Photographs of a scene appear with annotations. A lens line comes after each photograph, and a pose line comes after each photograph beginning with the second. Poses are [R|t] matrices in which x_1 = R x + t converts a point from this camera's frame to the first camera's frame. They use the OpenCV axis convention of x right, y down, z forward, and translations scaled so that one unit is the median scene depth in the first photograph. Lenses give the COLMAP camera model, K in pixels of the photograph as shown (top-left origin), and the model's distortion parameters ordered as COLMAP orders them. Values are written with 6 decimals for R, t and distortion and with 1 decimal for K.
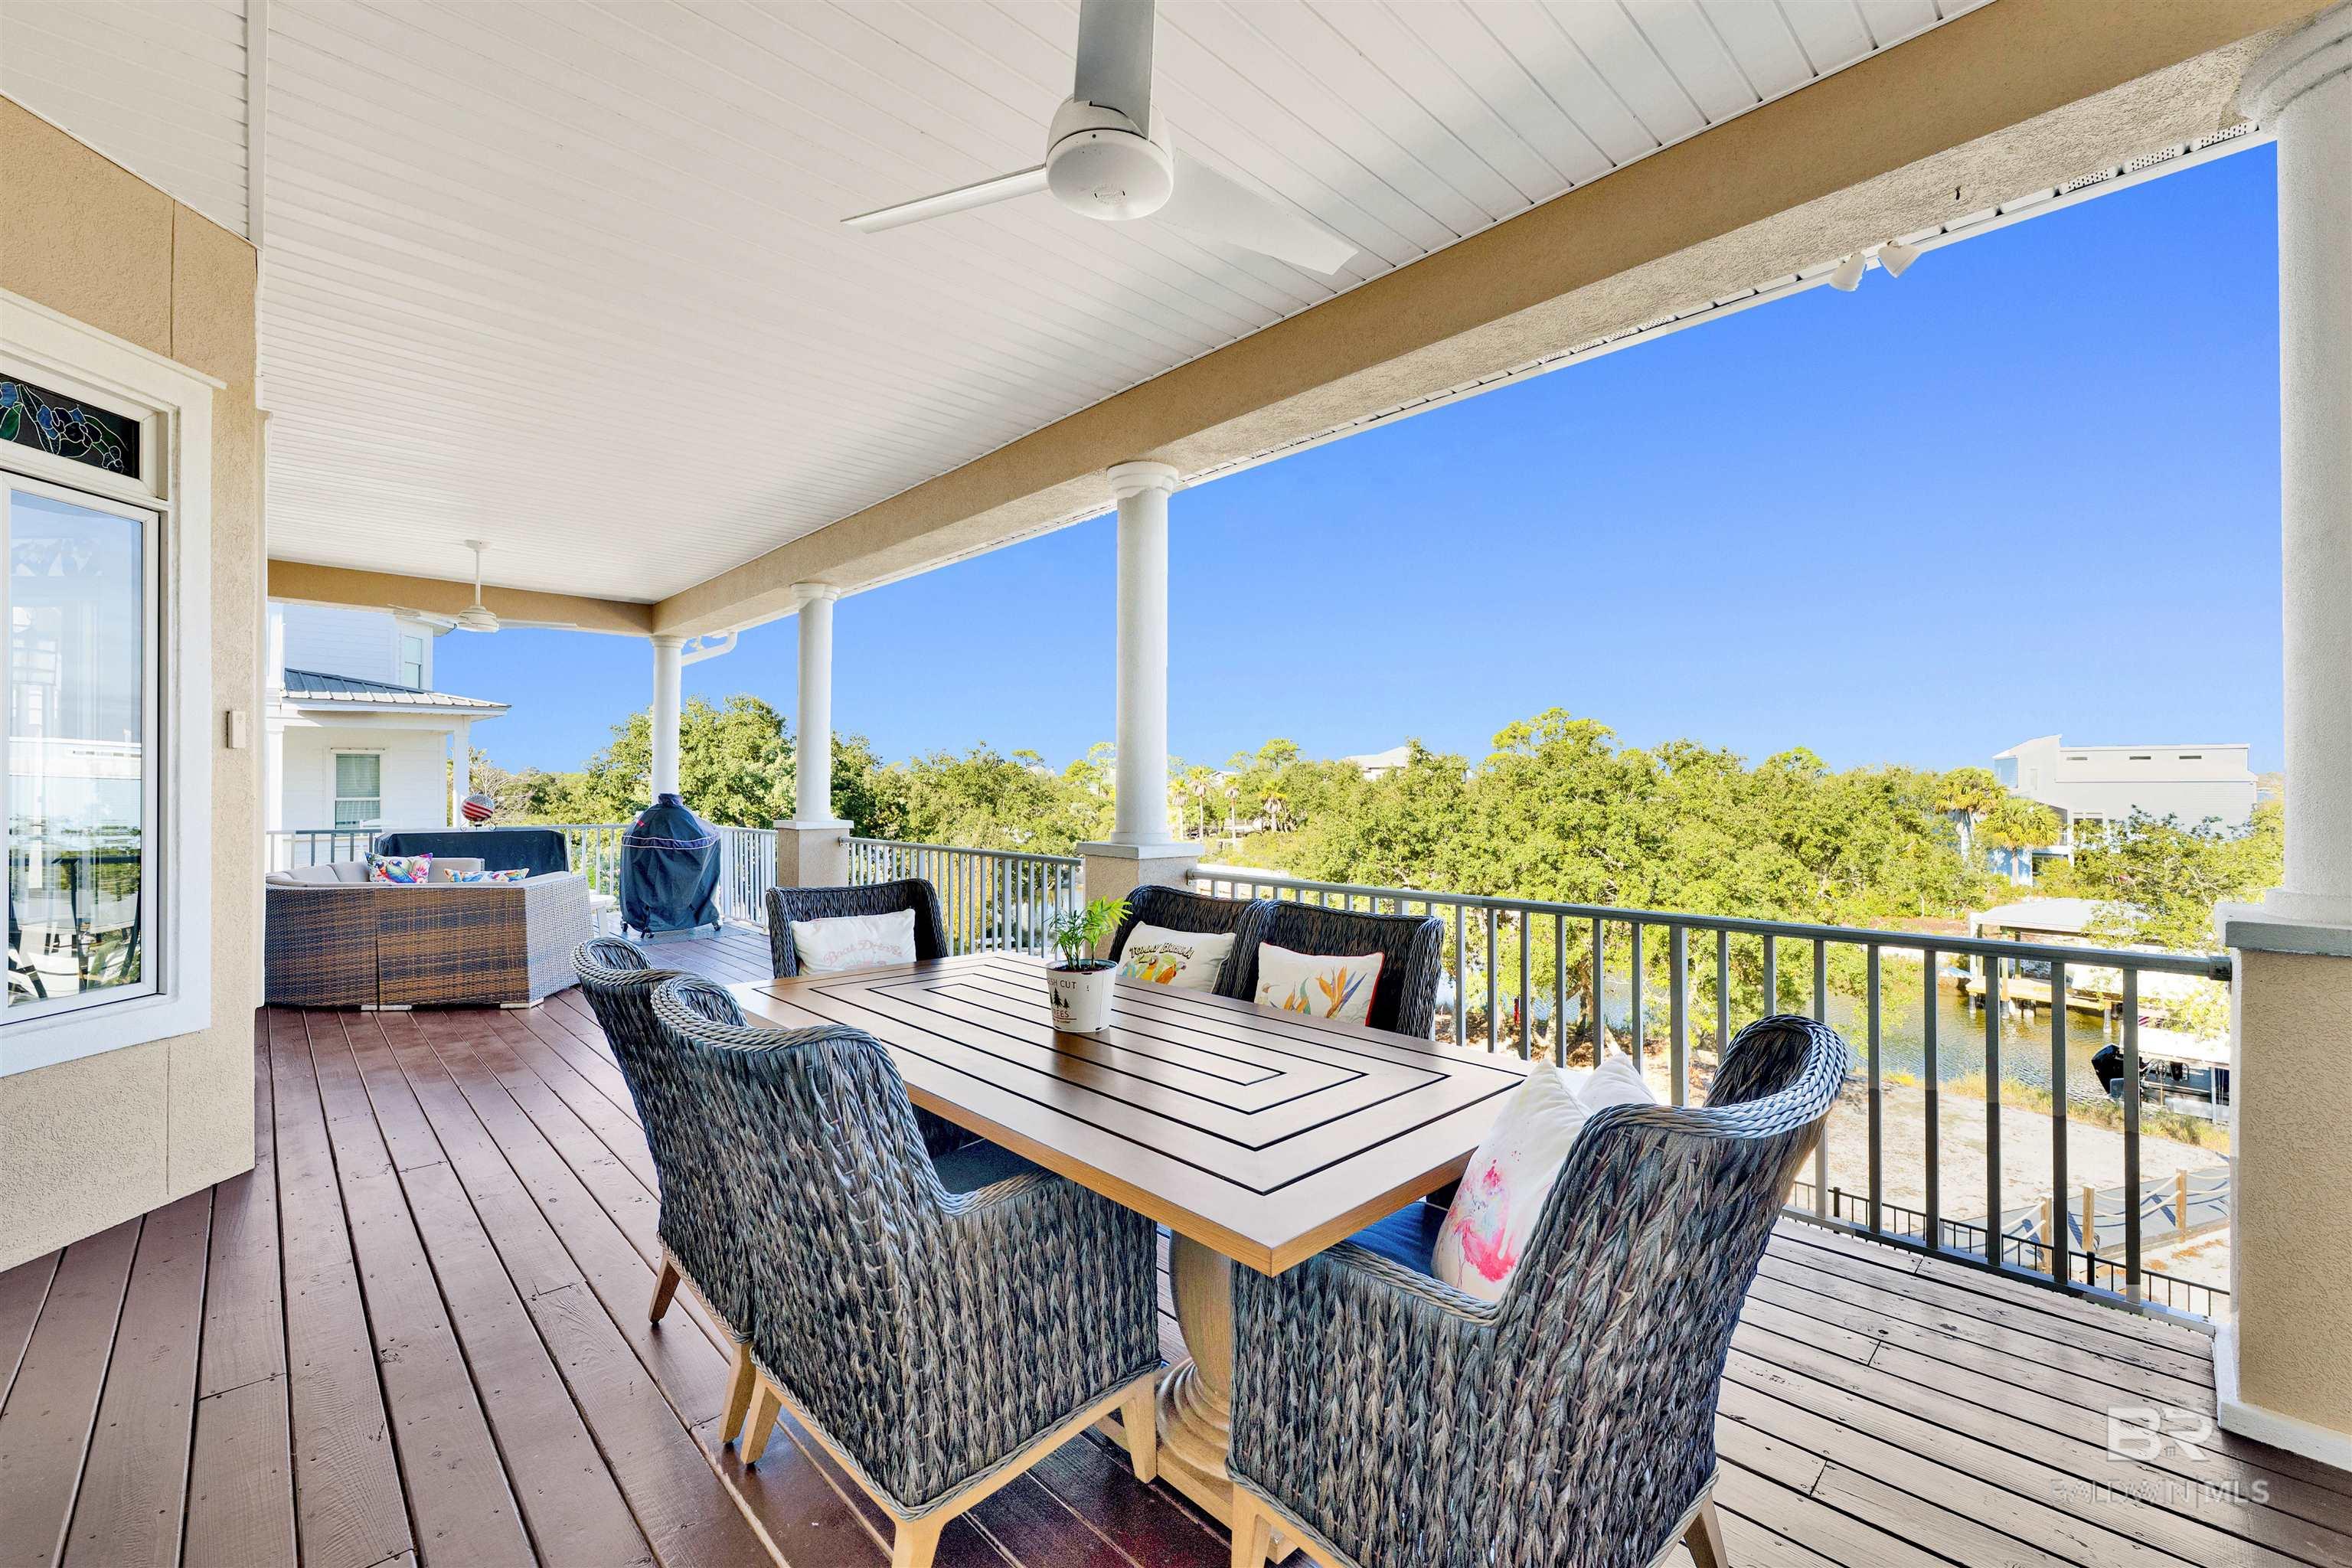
lens RADIAL K [[911.9, 0, 1176.0], [0, 911.9, 784.0], [0, 0, 1]] dist [-0.001510, -0.000081]
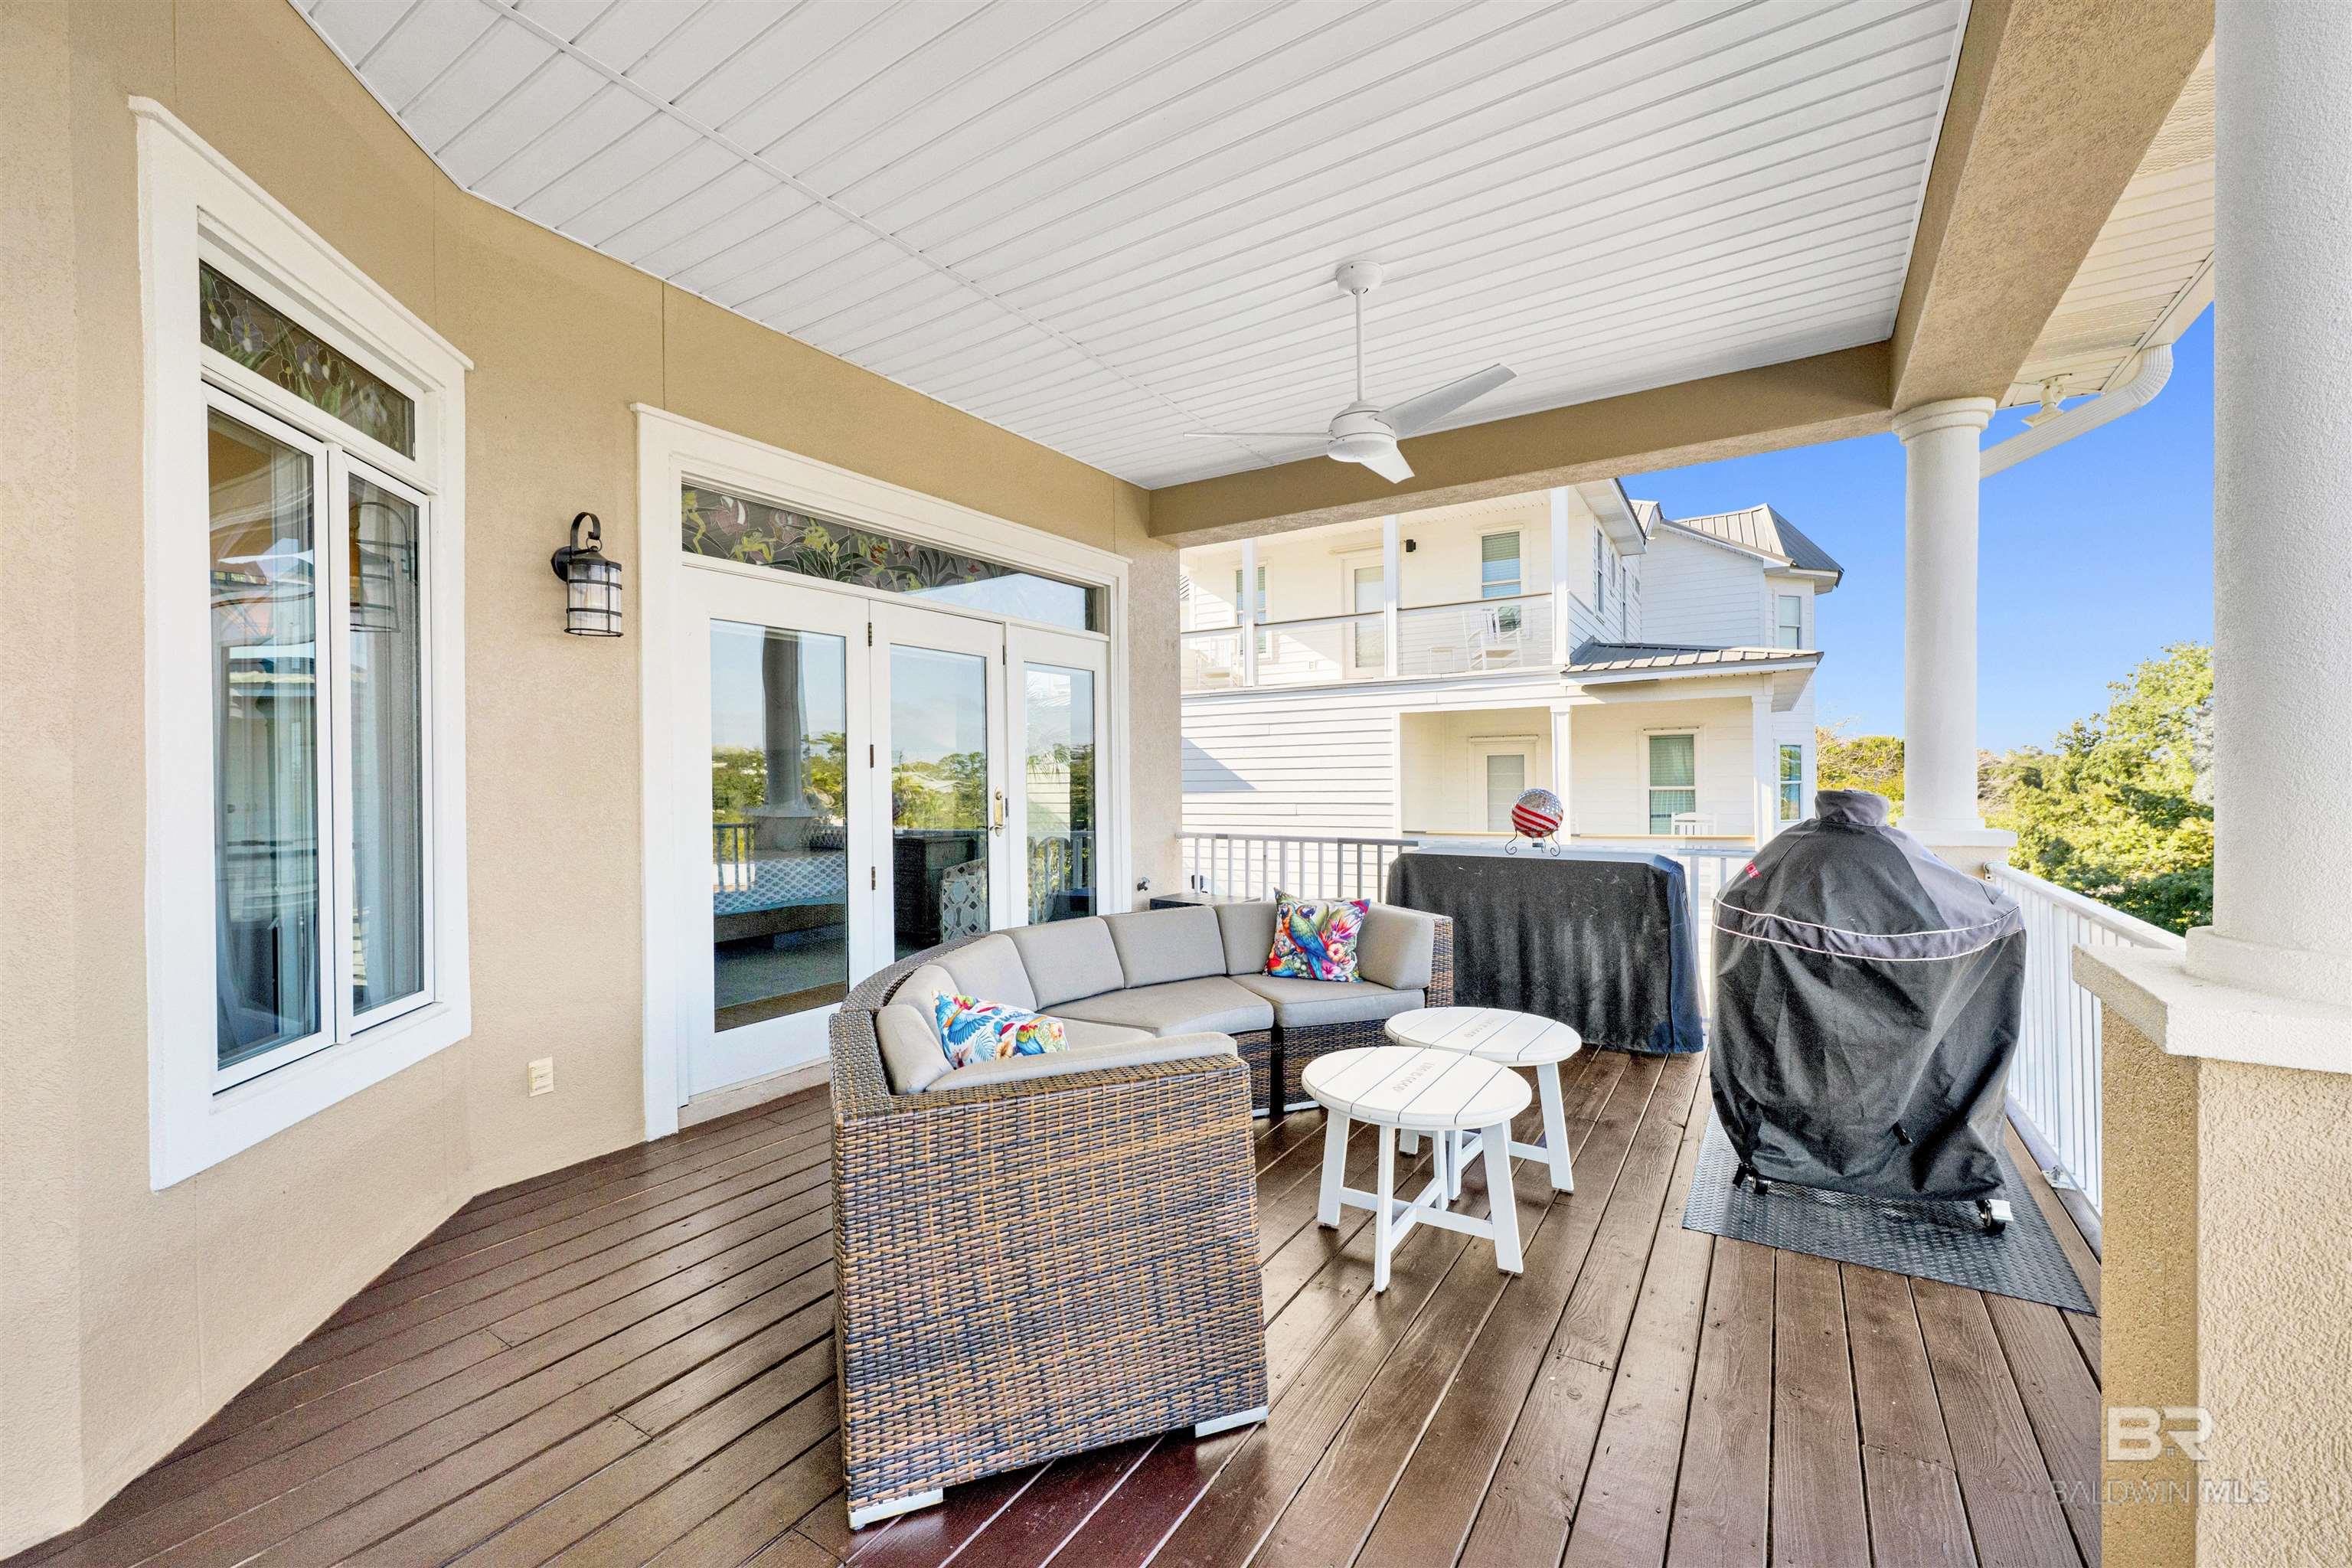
lens RADIAL K [[965.0, 0, 1176.0], [0, 965.0, 784.0], [0, 0, 1]] dist [0.001215, 0.000240]
pose [[0.229558, 0.002489, -0.973292, -0.225239], [0.014258, 0.999881, 0.005920, 0.001337], [0.973191, -0.015236, 0.229495, 0.605453]]
